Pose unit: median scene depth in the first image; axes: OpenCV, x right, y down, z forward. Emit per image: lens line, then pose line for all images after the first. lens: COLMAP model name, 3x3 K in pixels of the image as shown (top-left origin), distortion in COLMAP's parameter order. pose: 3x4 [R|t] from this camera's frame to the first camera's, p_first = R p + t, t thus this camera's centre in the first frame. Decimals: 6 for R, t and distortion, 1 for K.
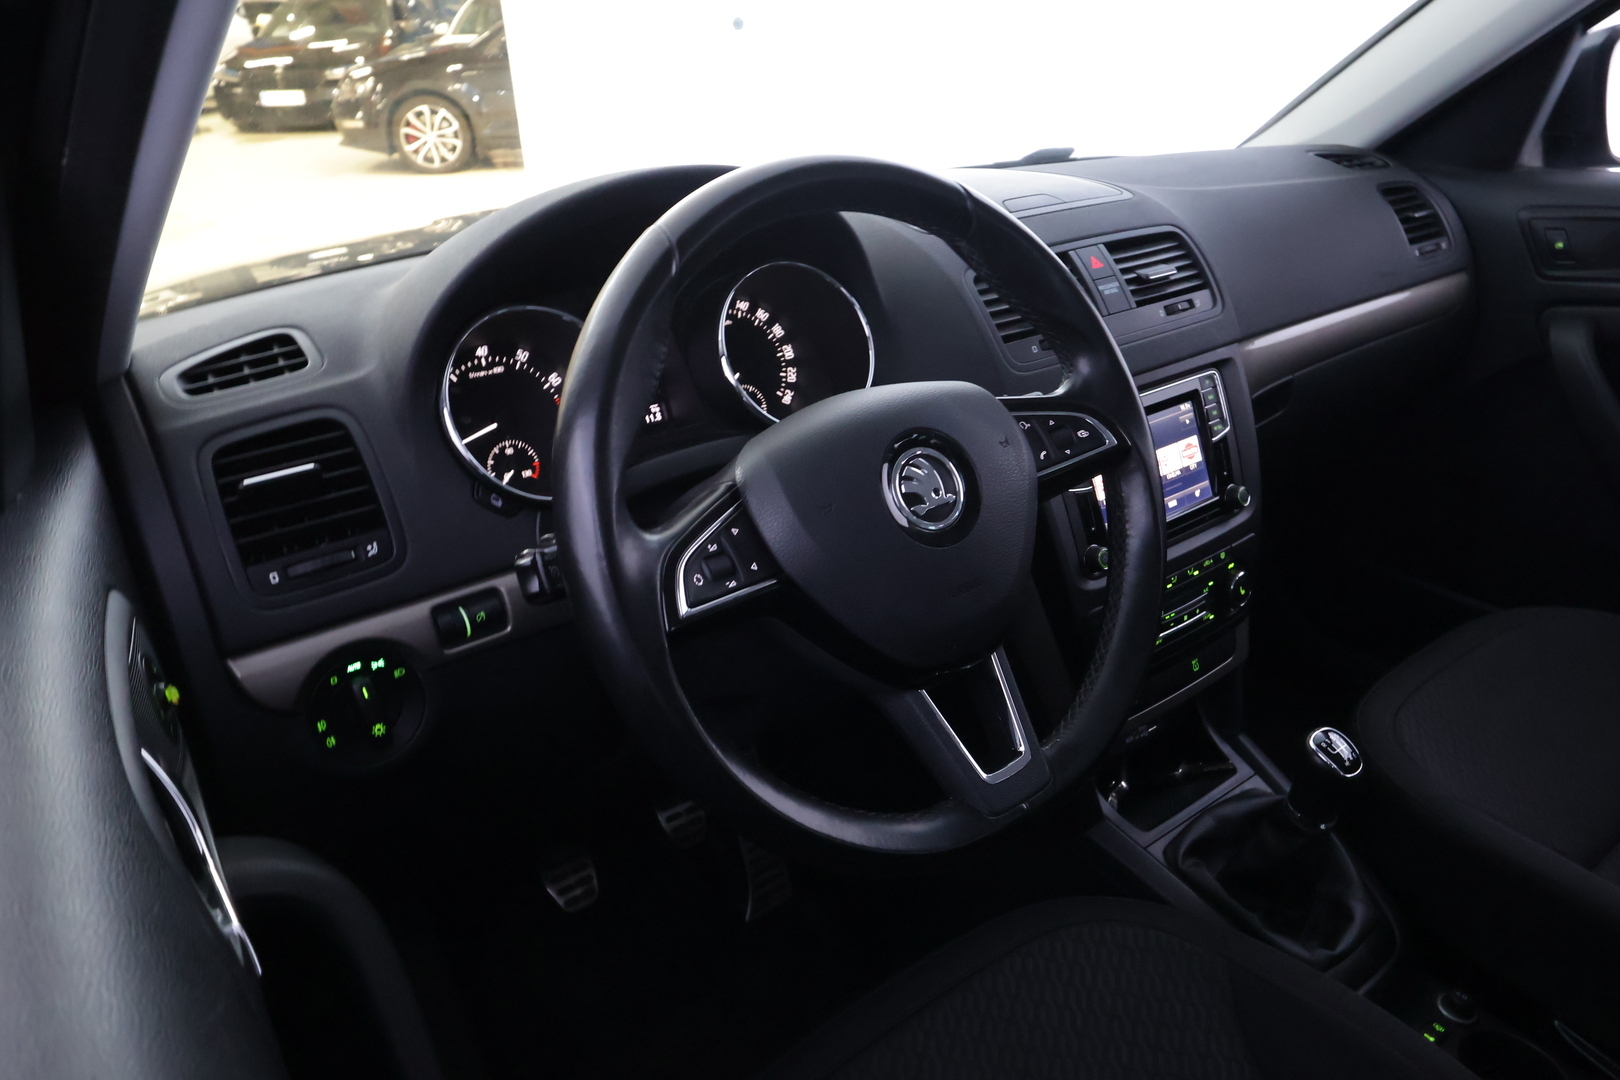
lens RADIAL K [[1111.6, 0, 805.8], [0, 1111.6, 537.5], [0, 0, 1]] dist [0.007482, -0.005276]
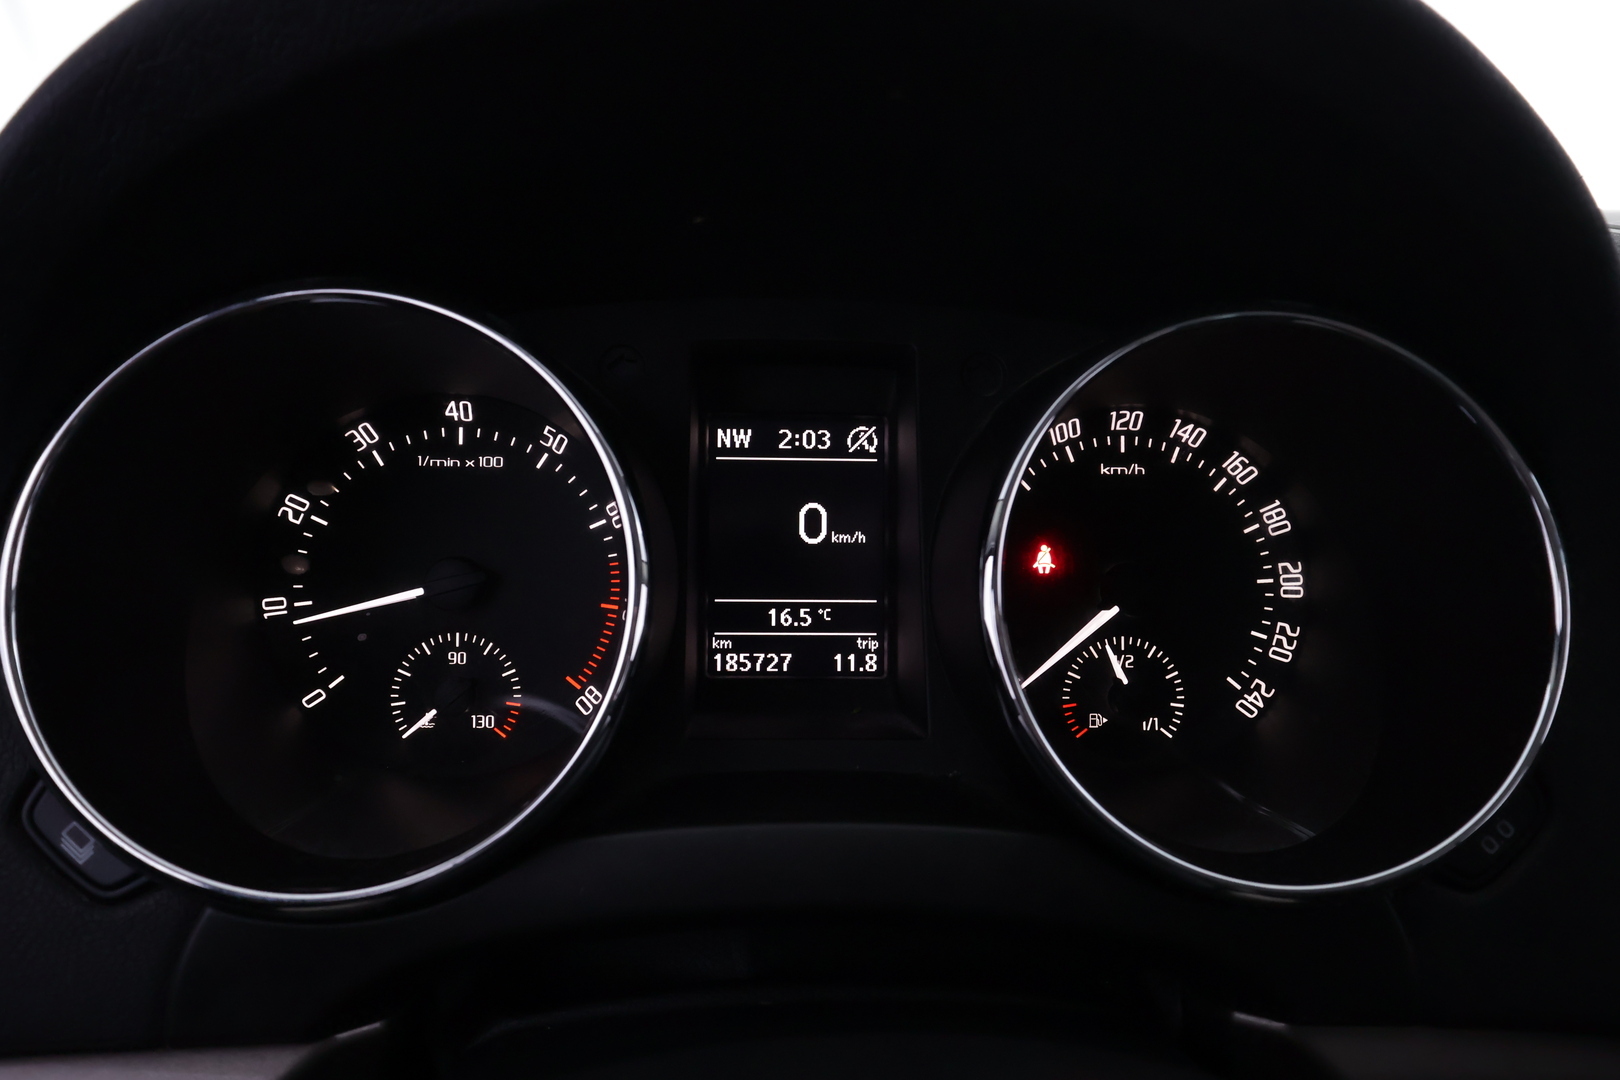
lens RADIAL K [[1111.6, 0, 826.3], [0, 1111.6, 549.1], [0, 0, 1]] dist [0.007482, -0.005276]
pose [[0.837832, 0.241919, -0.489401, 0.038213], [-0.280997, 0.959686, -0.006666, -0.152085], [0.468058, 0.143105, 0.872034, 0.703224]]
